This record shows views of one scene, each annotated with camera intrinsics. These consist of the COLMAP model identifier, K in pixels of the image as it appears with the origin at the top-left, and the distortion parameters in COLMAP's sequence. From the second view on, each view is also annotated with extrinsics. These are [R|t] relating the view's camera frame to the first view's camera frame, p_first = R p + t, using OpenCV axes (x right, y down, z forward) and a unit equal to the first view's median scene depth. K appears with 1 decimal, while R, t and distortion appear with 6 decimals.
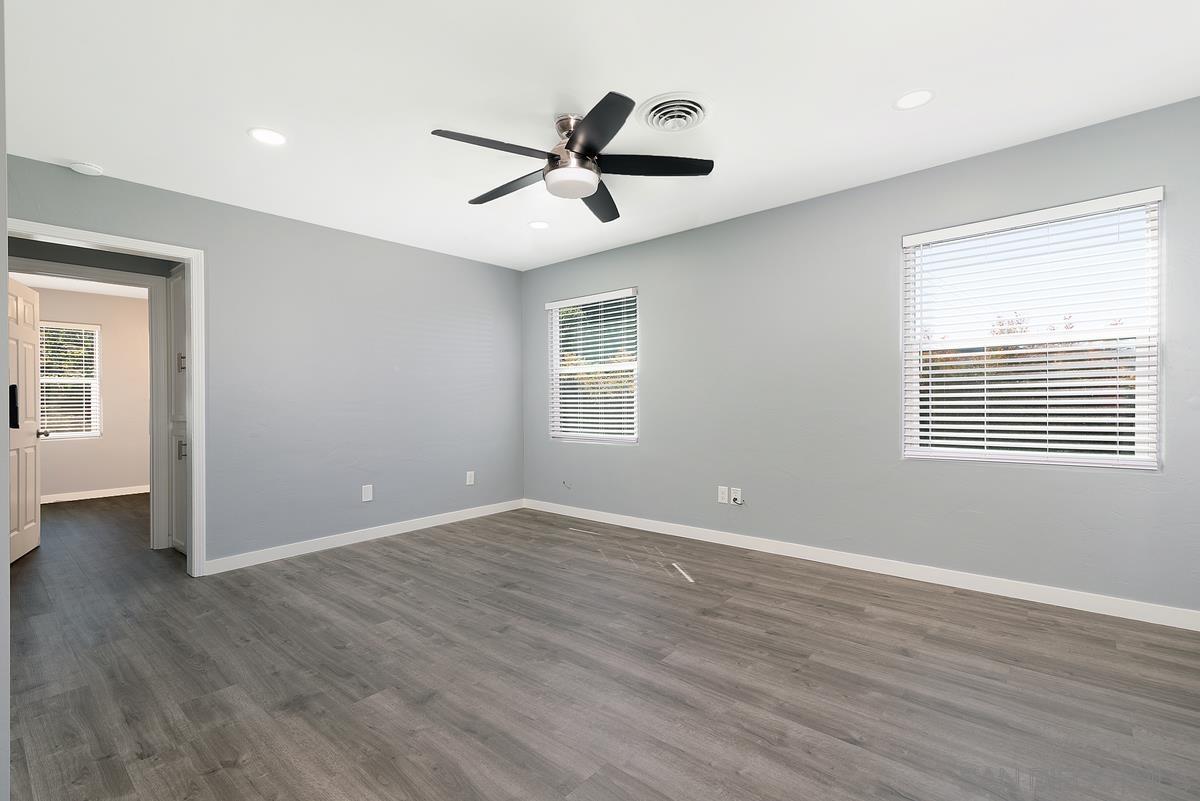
lens RADIAL K [[522.4, 0, 596.5], [0, 522.4, 399.9], [0, 0, 1]] dist [0.002812, 0.000318]
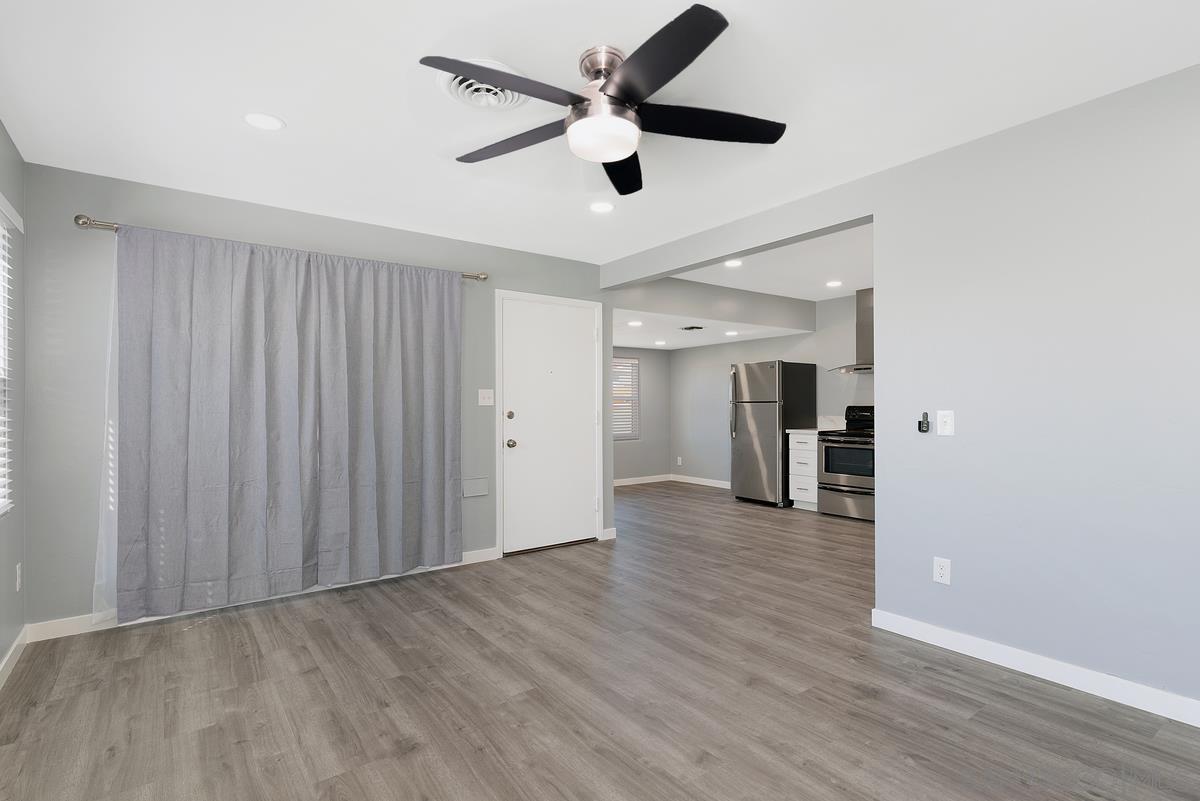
lens RADIAL K [[589.8, 0, 601.2], [0, 589.8, 400.4], [0, 0, 1]] dist [0.003505, 0.000383]
pose [[-0.976531, 0.020029, 0.214444, -0.266276], [0.018301, 0.999782, -0.010041, -0.044856], [-0.214598, -0.005881, -0.976685, 2.153638]]
